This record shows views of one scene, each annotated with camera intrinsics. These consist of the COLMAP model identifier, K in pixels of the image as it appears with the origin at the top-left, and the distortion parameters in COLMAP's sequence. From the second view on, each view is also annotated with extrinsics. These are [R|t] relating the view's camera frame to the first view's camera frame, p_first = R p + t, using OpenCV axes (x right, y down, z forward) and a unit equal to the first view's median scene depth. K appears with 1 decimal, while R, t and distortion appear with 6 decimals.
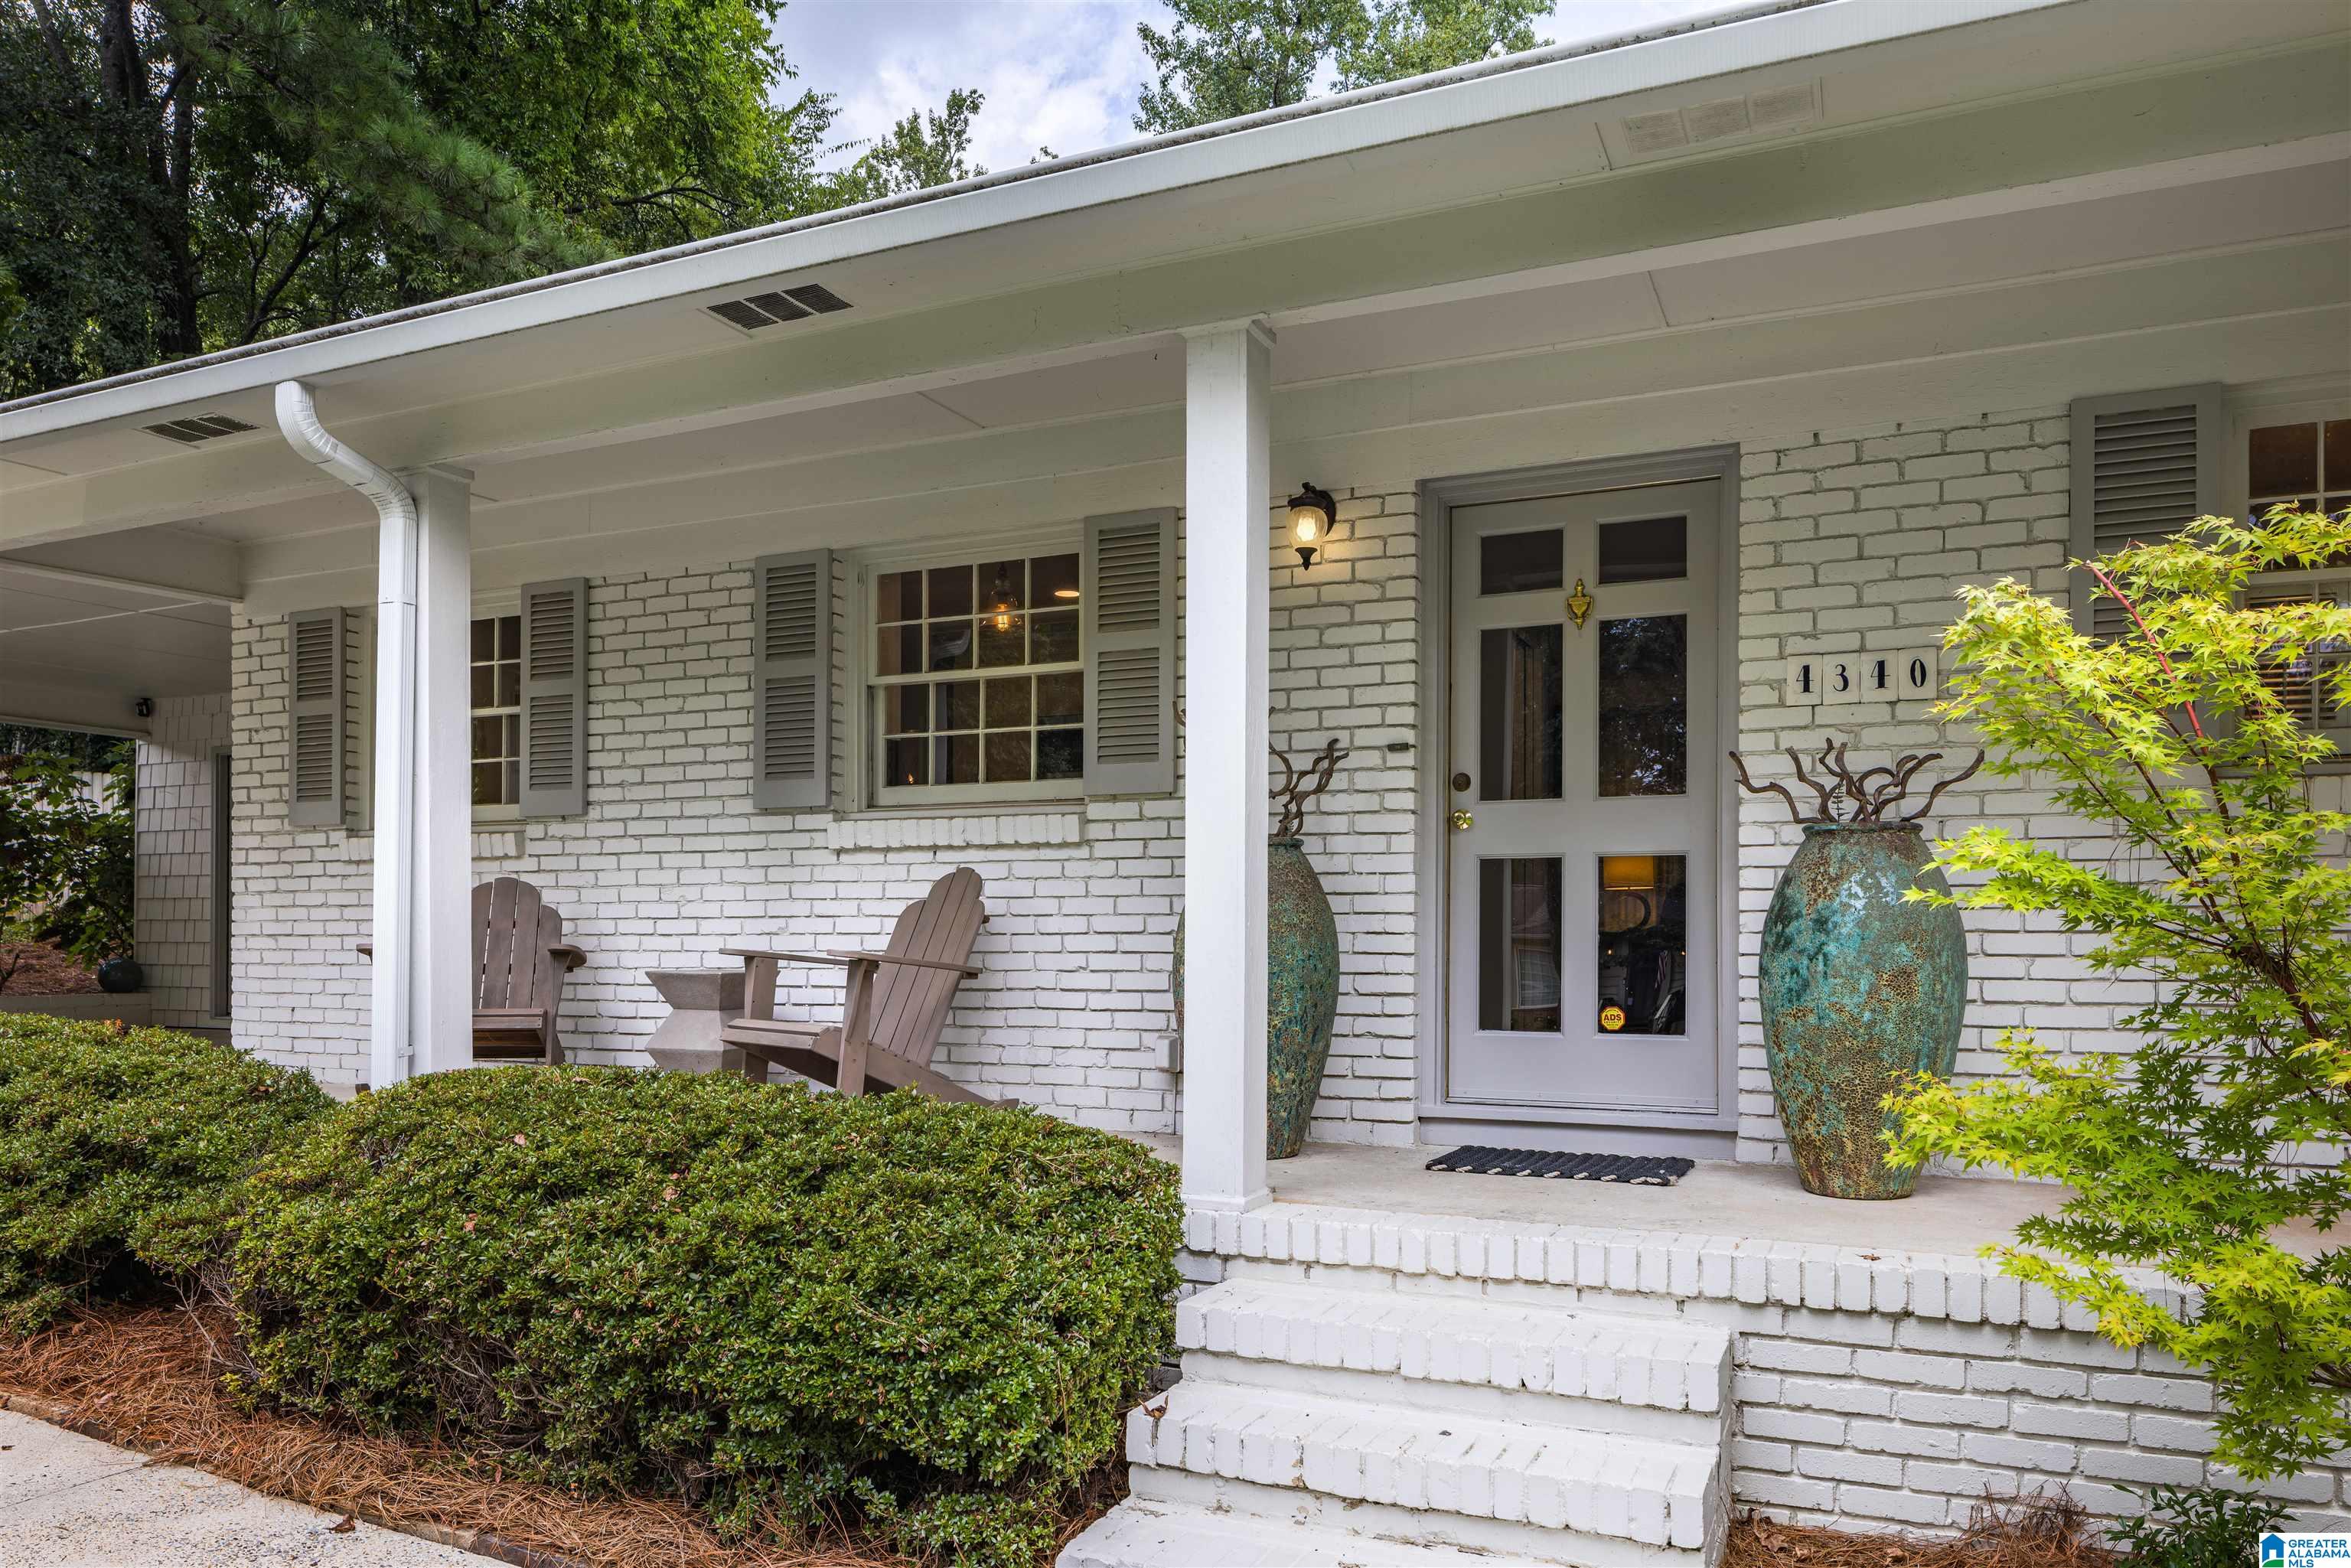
lens RADIAL K [[1522.6, 0, 1174.6], [0, 1522.6, 920.9], [0, 0, 1]] dist [-0.008977, -0.000165]
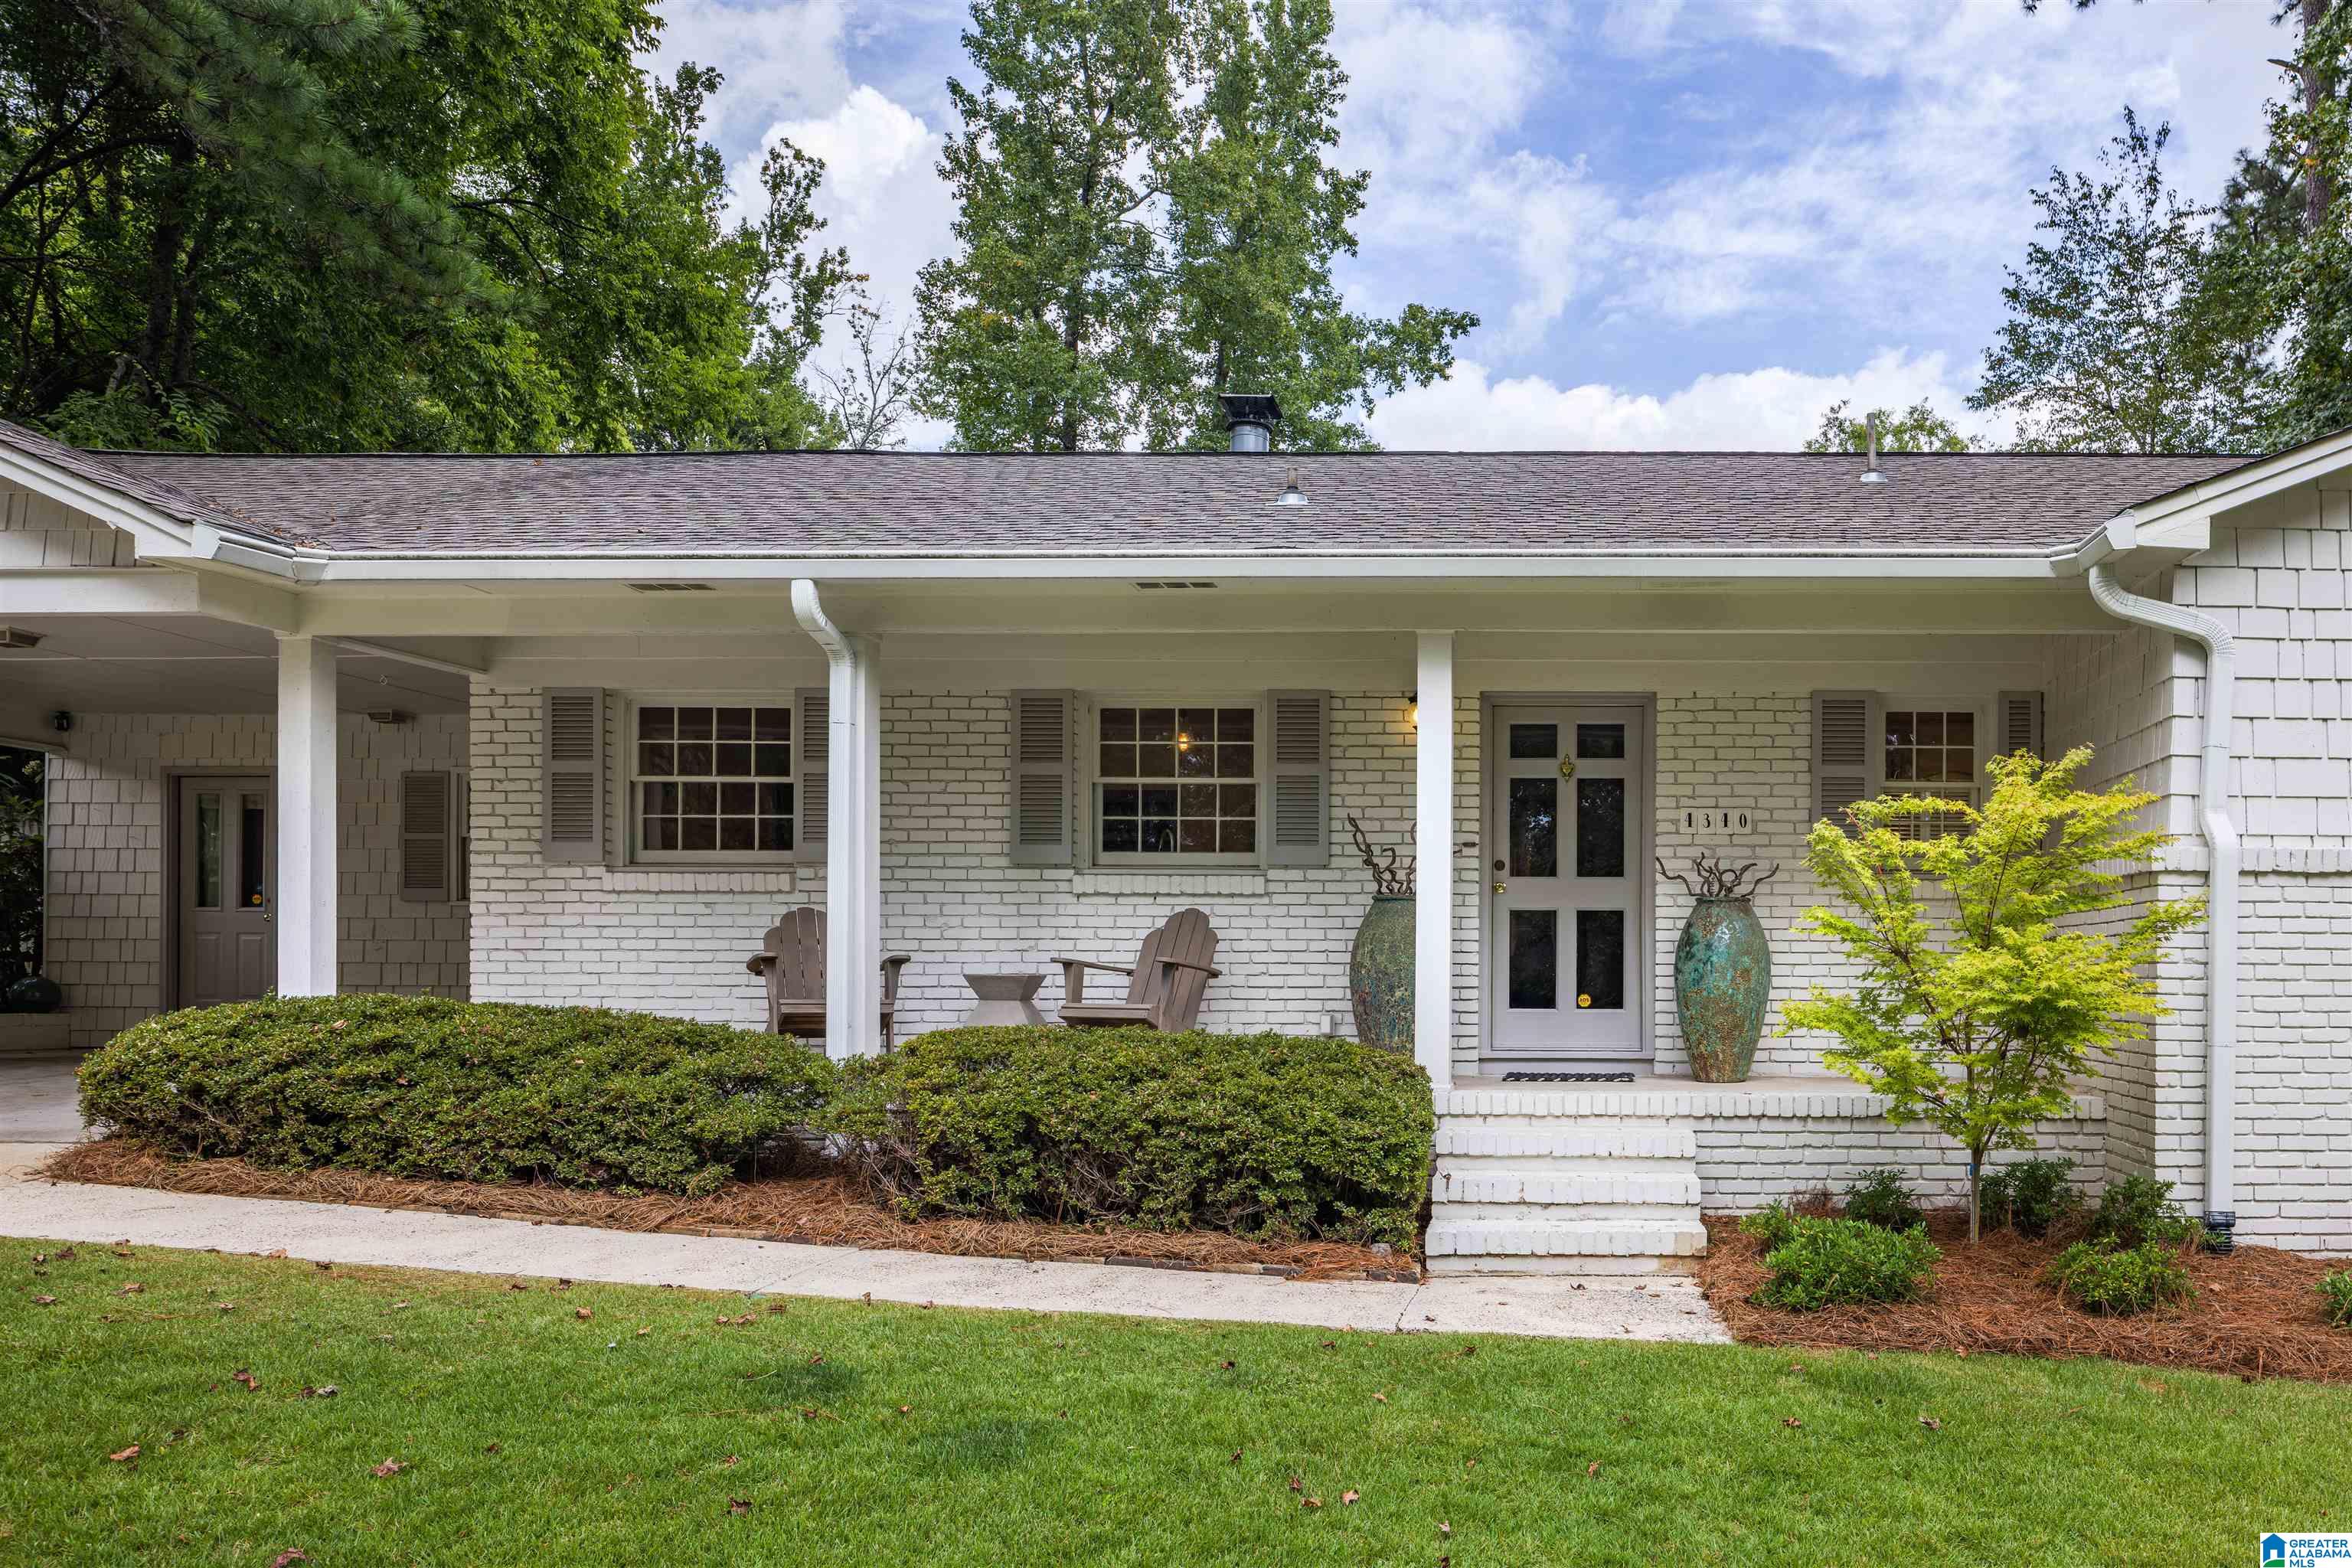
lens RADIAL K [[1688.6, 0, 1430.6], [0, 1688.6, 939.9], [0, 0, 1]] dist [-0.003297, -0.002040]
pose [[0.930797, 0.014259, 0.365257, -0.614388], [-0.008036, 0.999796, -0.018549, 0.031202], [-0.365447, 0.014330, 0.930722, -0.794455]]
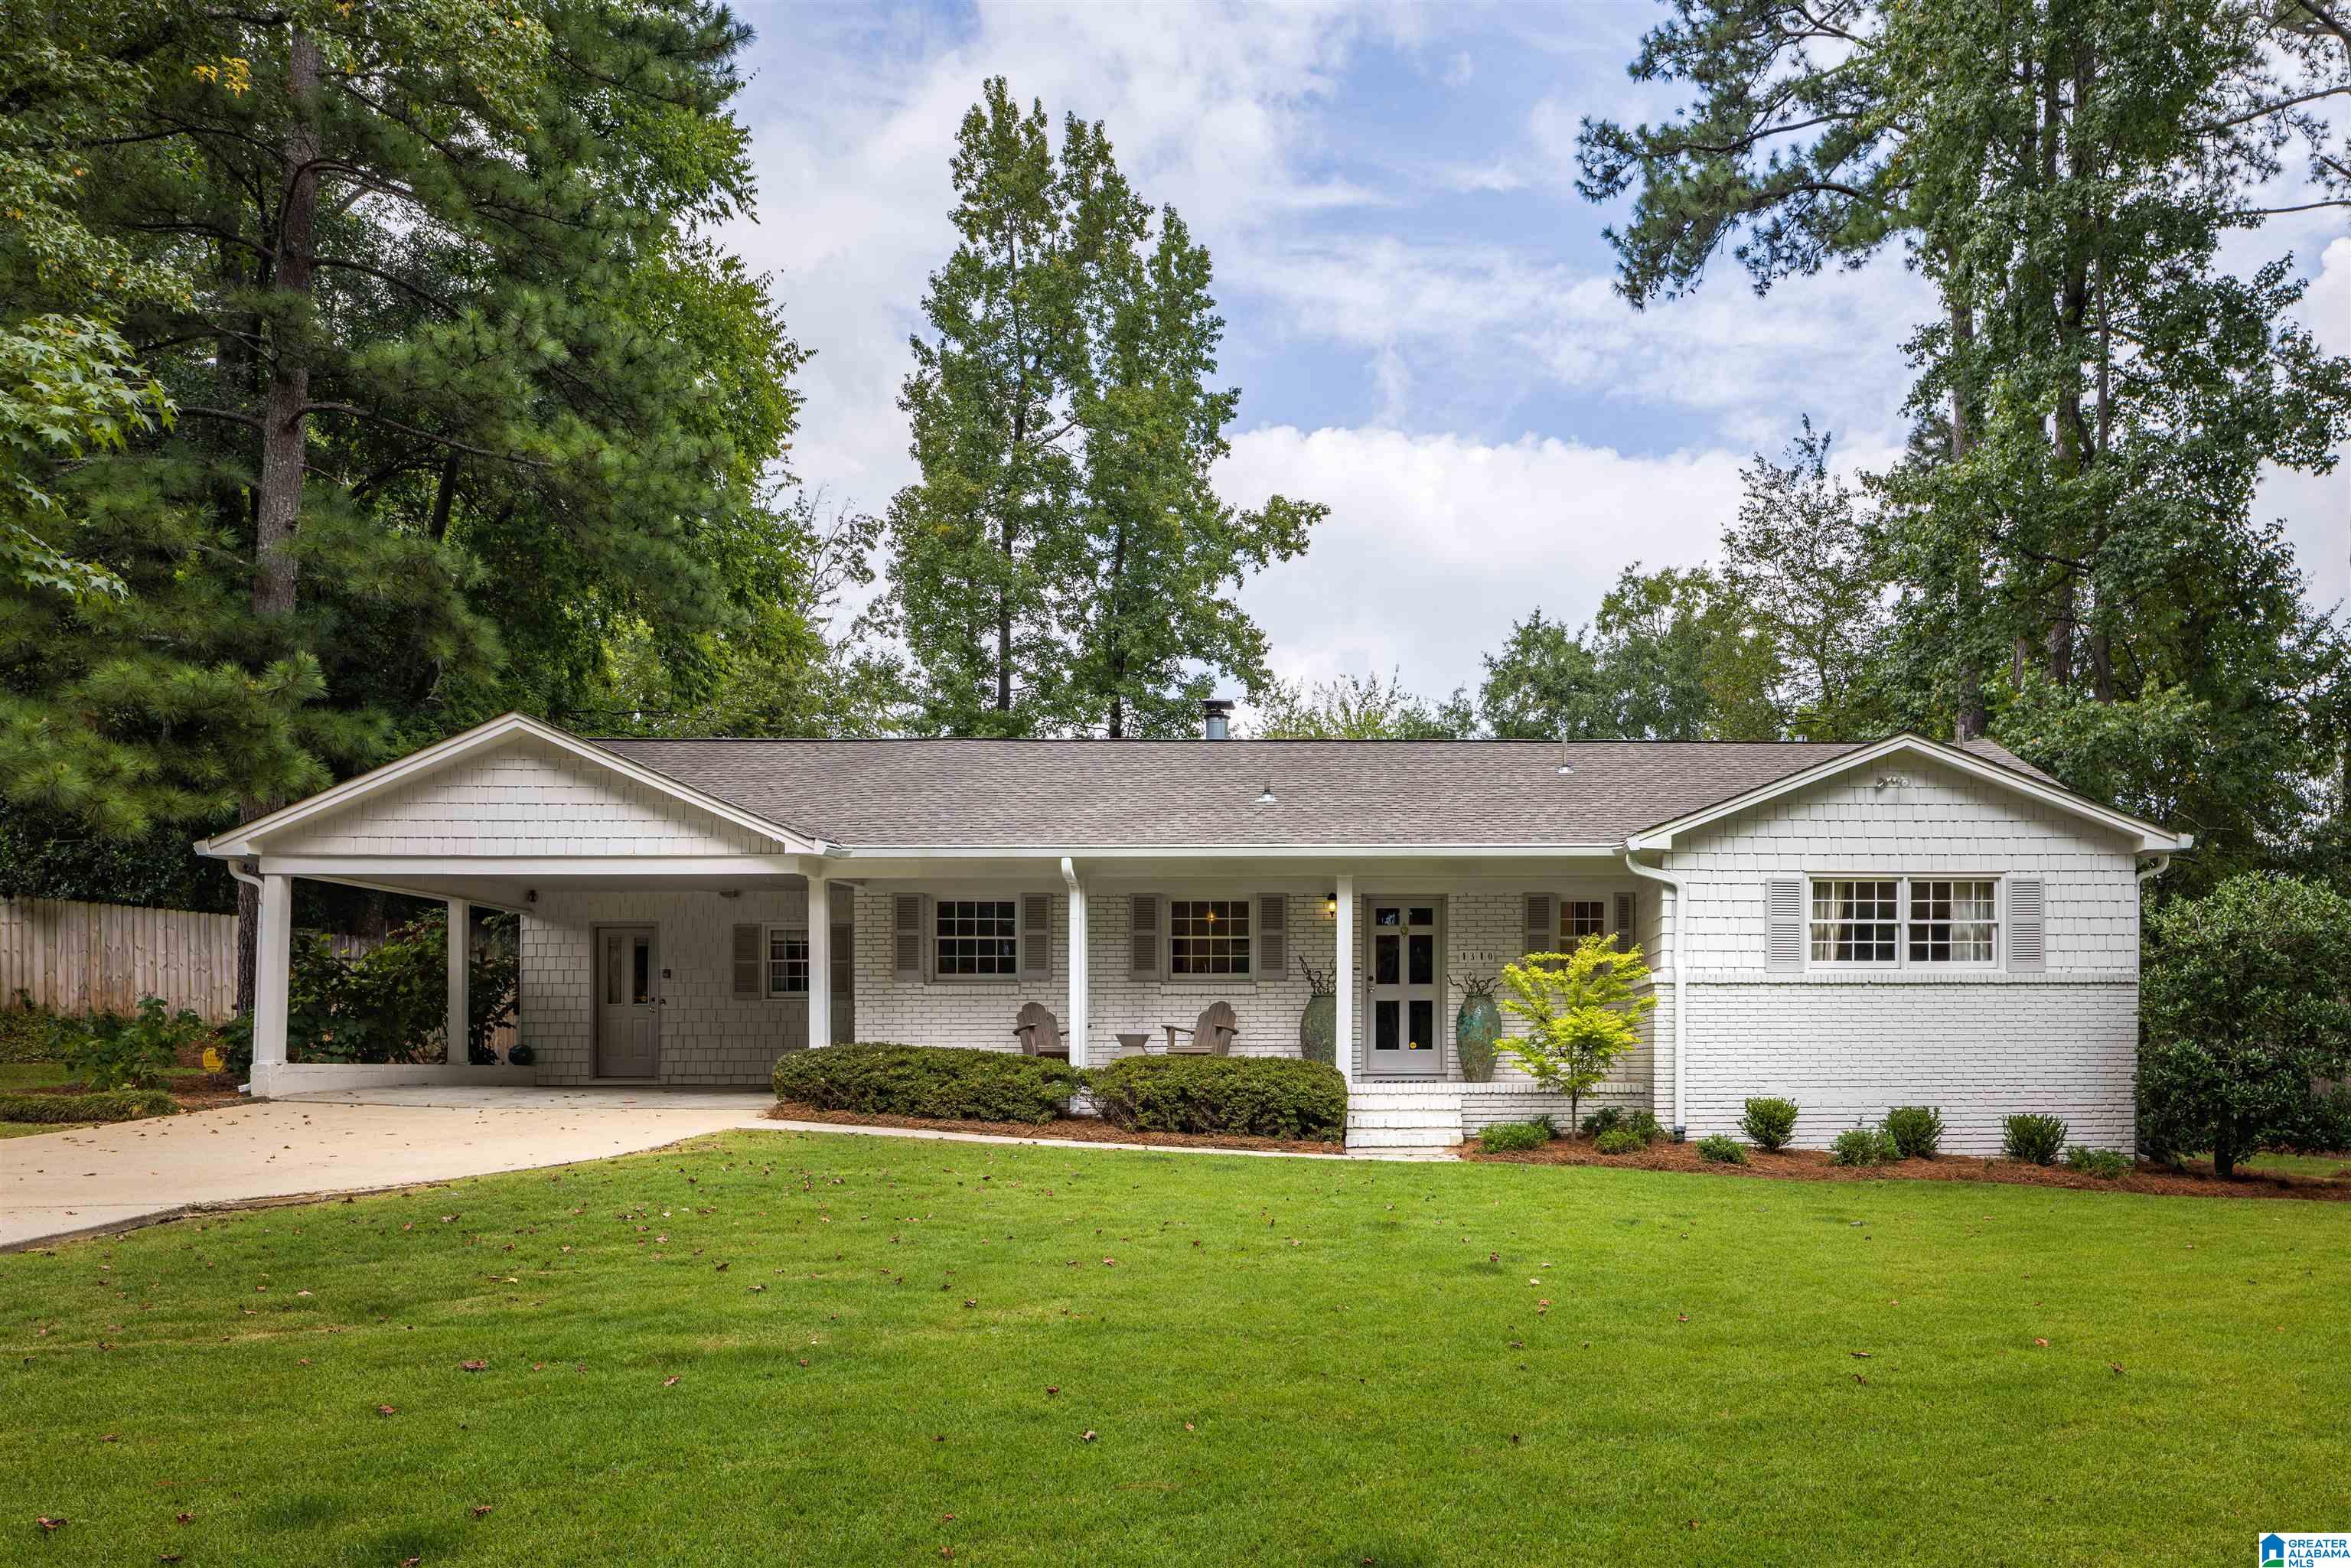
lens RADIAL K [[1681.9, 0, 1327.0], [0, 1681.9, 1083.6], [0, 0, 1]] dist [-0.008046, -0.001052]
pose [[0.917981, -0.006541, 0.396570, -1.514382], [0.000131, 0.999869, 0.016190, 0.091657], [-0.396624, -0.014810, 0.917862, -2.642417]]
